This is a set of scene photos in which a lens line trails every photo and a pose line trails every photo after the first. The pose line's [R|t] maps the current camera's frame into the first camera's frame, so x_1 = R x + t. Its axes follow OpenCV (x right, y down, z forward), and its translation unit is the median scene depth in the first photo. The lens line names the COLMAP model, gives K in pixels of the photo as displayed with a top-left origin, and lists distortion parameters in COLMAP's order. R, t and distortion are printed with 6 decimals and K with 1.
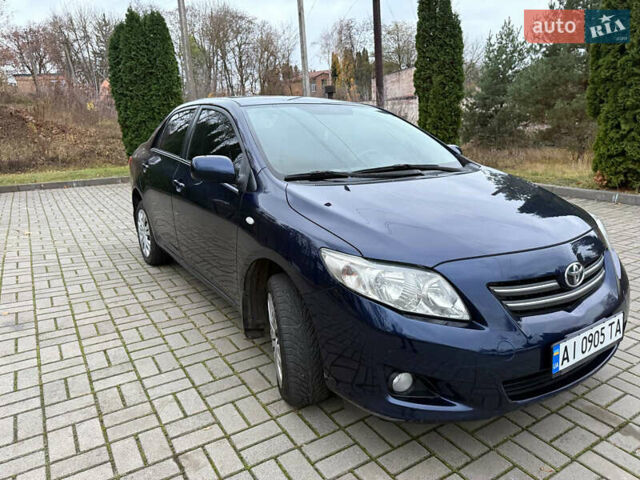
lens RADIAL K [[452.2, 0, 306.7], [0, 452.2, 236.9], [0, 0, 1]] dist [0.019622, -0.024493]
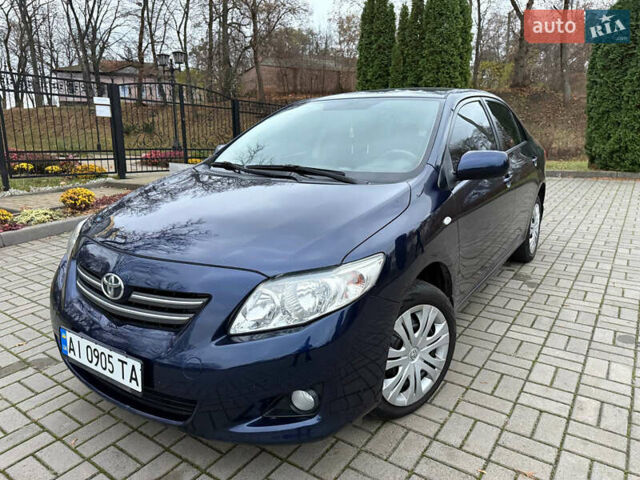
lens RADIAL K [[452.2, 0, 319.6], [0, 452.2, 241.7], [0, 0, 1]] dist [0.019622, -0.024493]
pose [[0.381862, 0.241022, -0.892238, 0.227129], [-0.213890, 0.962235, 0.168390, -0.037180], [0.899129, 0.126539, 0.418993, 0.141968]]
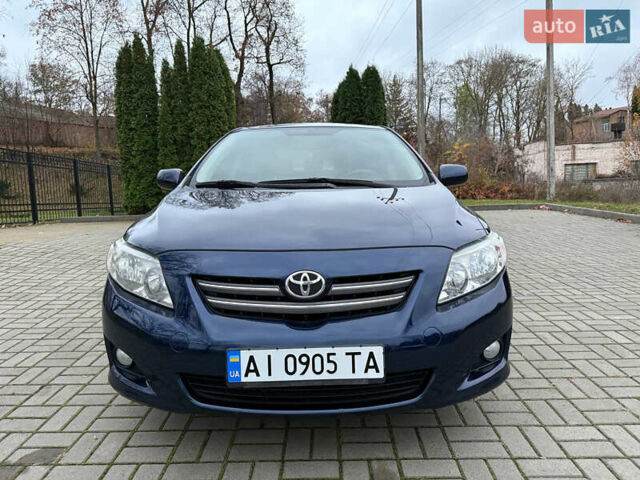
lens RADIAL K [[452.2, 0, 323.1], [0, 452.2, 235.2], [0, 0, 1]] dist [0.019622, -0.024493]
pose [[0.841355, 0.069456, -0.536001, 0.156531], [-0.125387, 0.989736, -0.068567, 0.006378], [0.525737, 0.124897, 0.841428, 0.038886]]
